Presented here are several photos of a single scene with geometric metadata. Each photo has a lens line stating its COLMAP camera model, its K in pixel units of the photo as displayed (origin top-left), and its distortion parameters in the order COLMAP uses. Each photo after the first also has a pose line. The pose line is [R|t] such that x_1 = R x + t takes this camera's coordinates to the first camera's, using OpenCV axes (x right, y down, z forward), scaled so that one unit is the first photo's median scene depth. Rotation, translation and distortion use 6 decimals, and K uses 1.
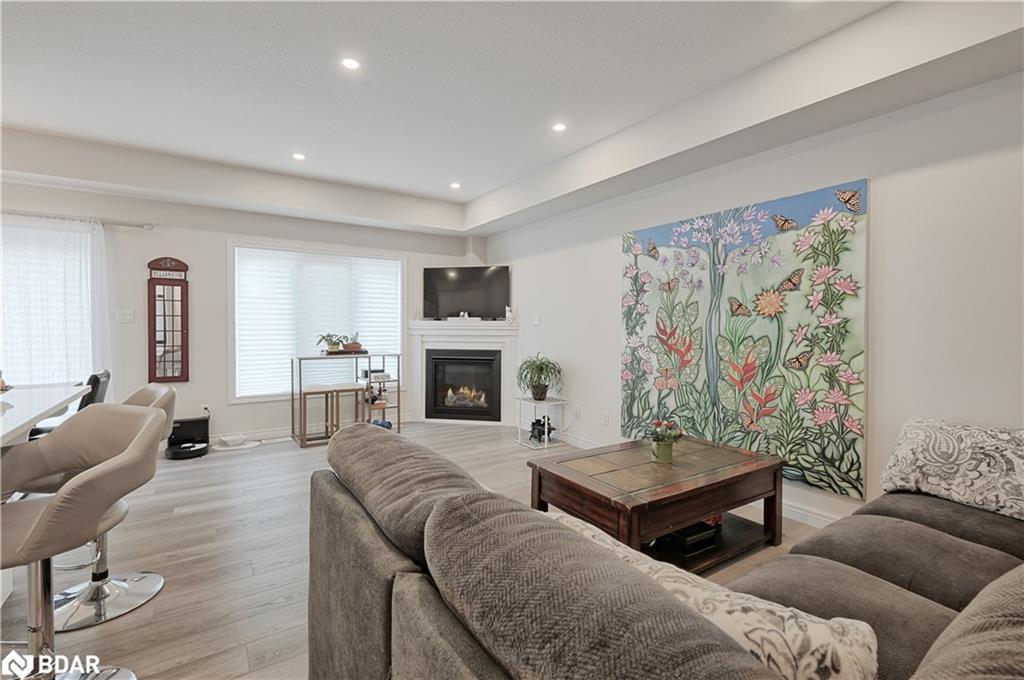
lens RADIAL K [[454.7, 0, 499.0], [0, 454.7, 336.3], [0, 0, 1]] dist [-0.000591, -0.001095]
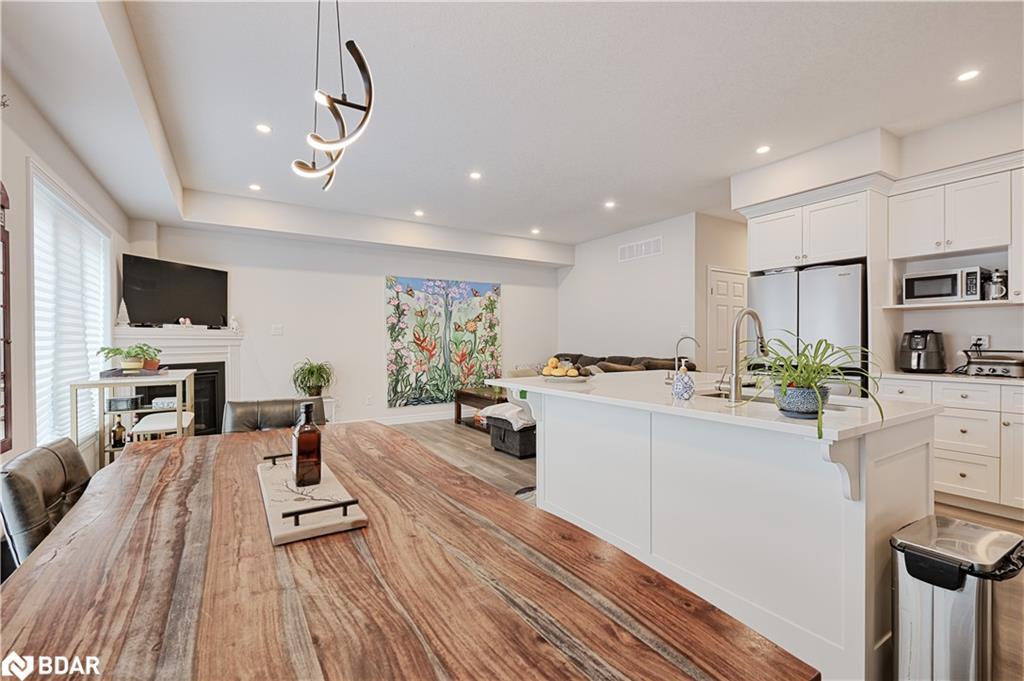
lens RADIAL K [[454.7, 0, 509.5], [0, 454.7, 342.9], [0, 0, 1]] dist [-0.000591, -0.001095]
pose [[0.022036, -0.008849, 0.999718, -1.336983], [0.025007, 0.999653, 0.008298, -0.001237], [-0.999444, 0.024817, 0.022249, 0.588464]]
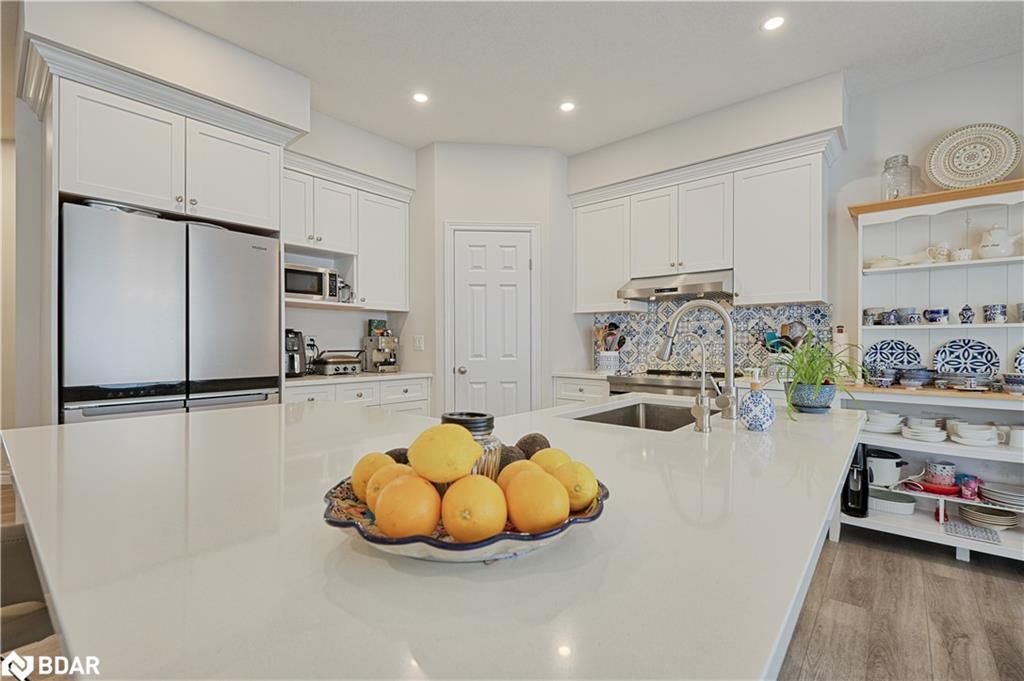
lens RADIAL K [[454.7, 0, 499.1], [0, 454.7, 342.6], [0, 0, 1]] dist [-0.000591, -0.001095]
pose [[-0.970030, -0.006980, -0.242884, -0.552153], [-0.012784, 0.999669, 0.022328, 0.002919], [0.242647, 0.024764, -0.969798, 0.660050]]
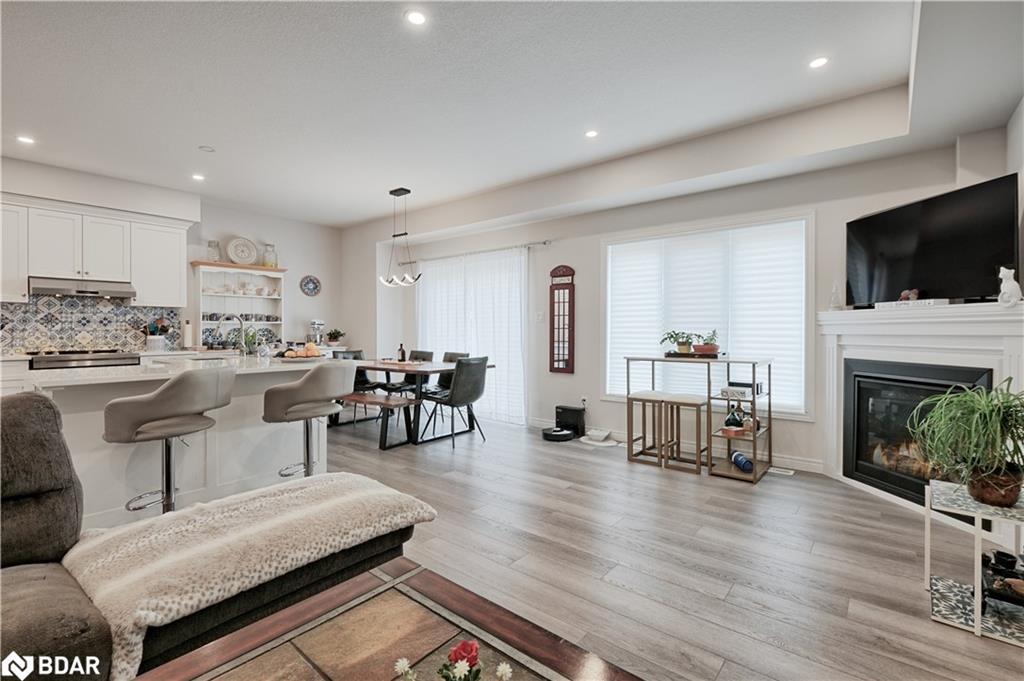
lens RADIAL K [[454.7, 0, 529.1], [0, 454.7, 329.6], [0, 0, 1]] dist [-0.000591, -0.001095]
pose [[0.303432, -0.007117, -0.952826, 0.418007], [-0.021078, 0.999677, -0.014180, 0.011020], [0.952620, 0.024386, 0.303184, 0.657604]]
